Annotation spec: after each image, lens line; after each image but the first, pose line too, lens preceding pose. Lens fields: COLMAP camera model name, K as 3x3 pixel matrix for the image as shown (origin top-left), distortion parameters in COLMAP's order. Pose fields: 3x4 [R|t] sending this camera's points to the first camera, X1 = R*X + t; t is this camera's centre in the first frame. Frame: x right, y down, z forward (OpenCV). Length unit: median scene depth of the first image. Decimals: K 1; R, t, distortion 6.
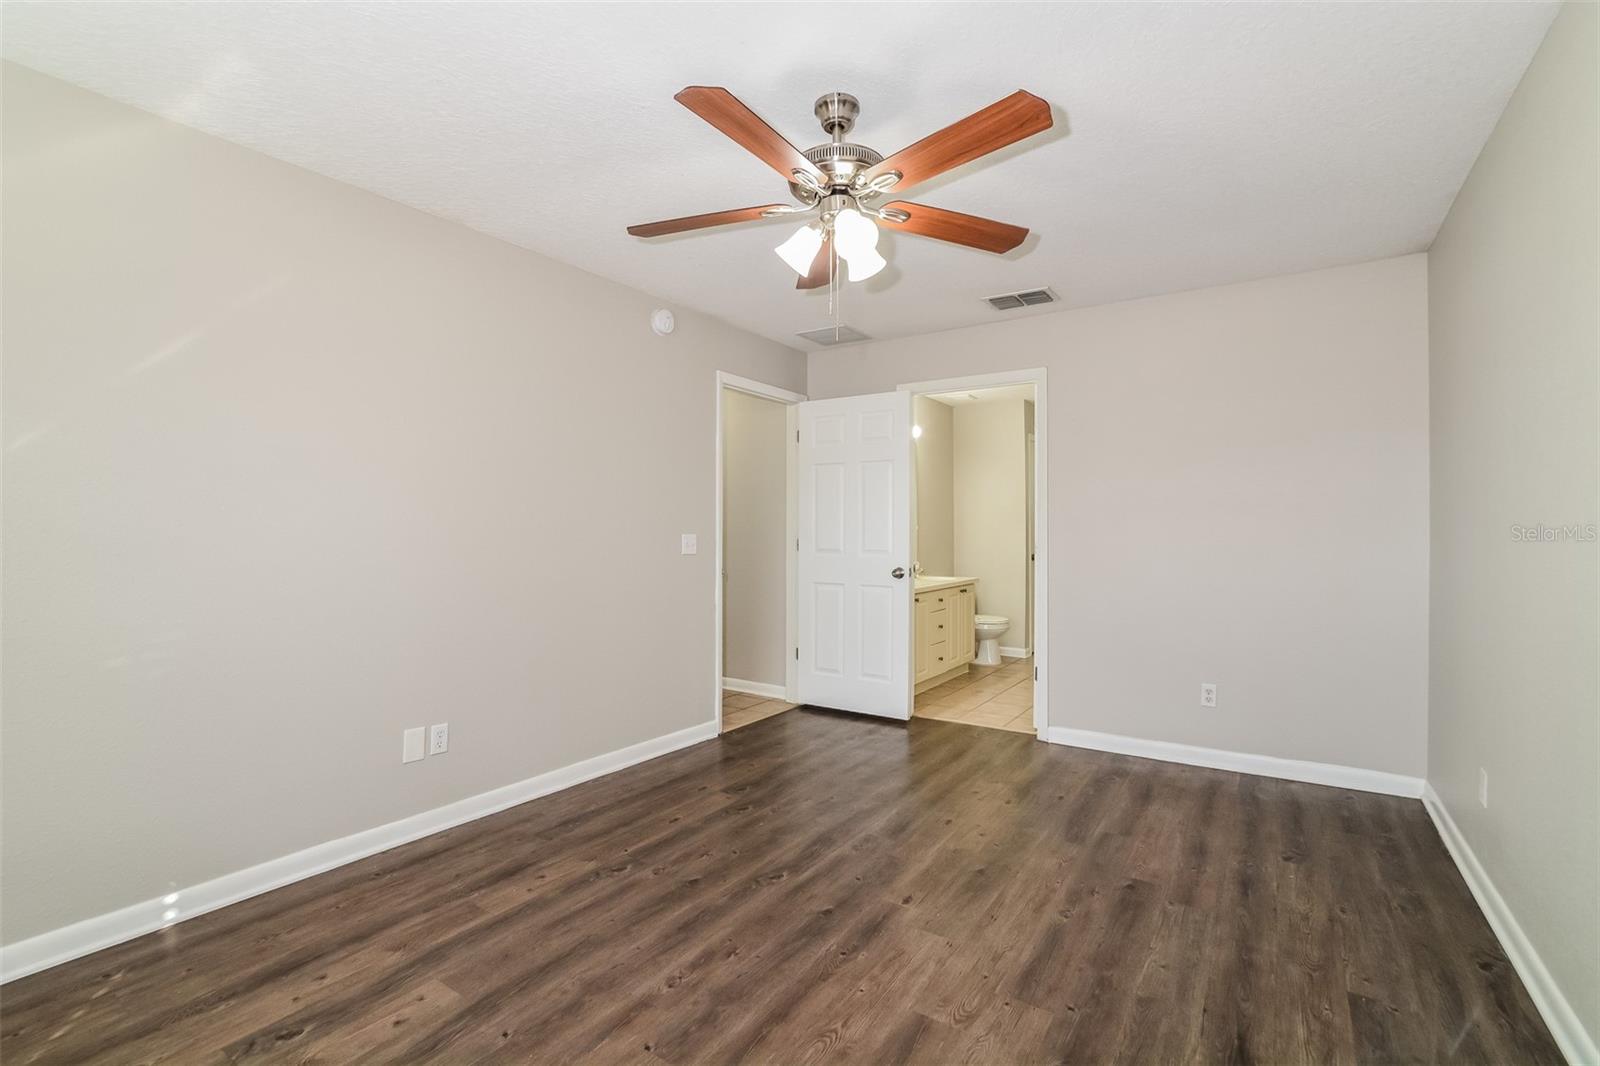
lens RADIAL K [[709.7, 0, 799.9], [0, 709.7, 529.2], [0, 0, 1]] dist [0.005046, 0.000603]
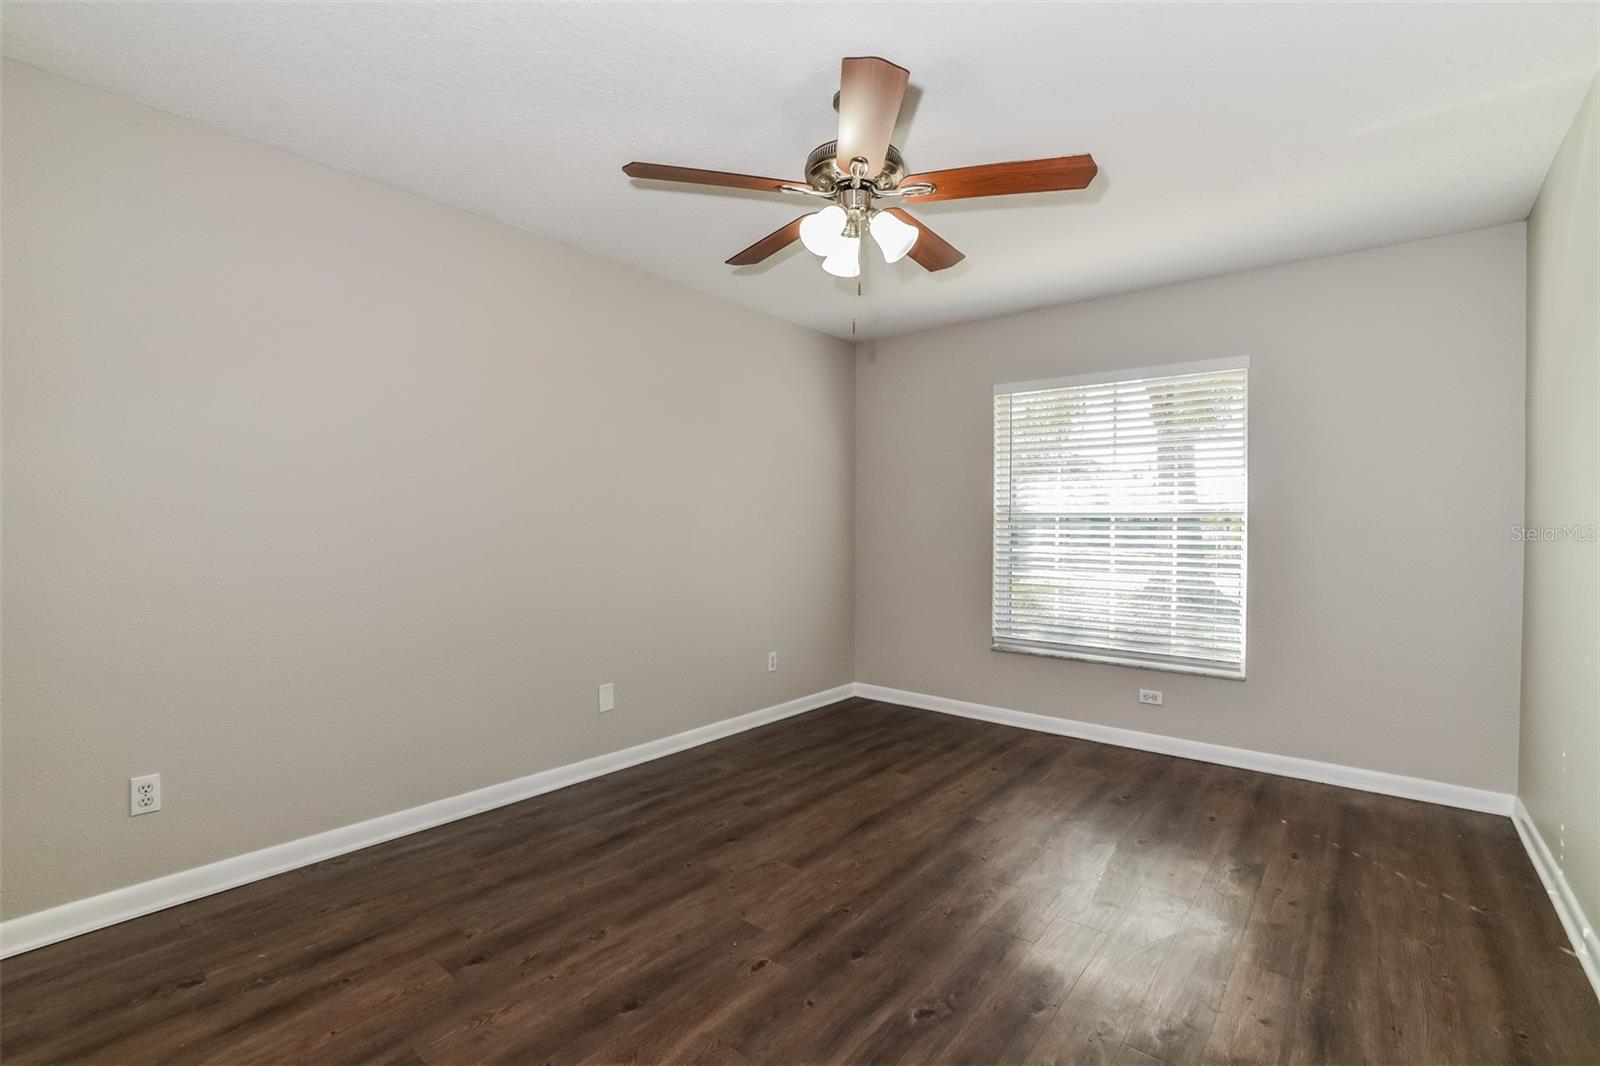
lens RADIAL K [[709.7, 0, 801.4], [0, 709.7, 527.3], [0, 0, 1]] dist [0.005046, 0.000603]
pose [[-0.995645, -0.010060, 0.092680, 0.032204], [-0.009915, 0.999949, 0.002021, 0.008017], [-0.092696, 0.001093, -0.995694, 1.959266]]
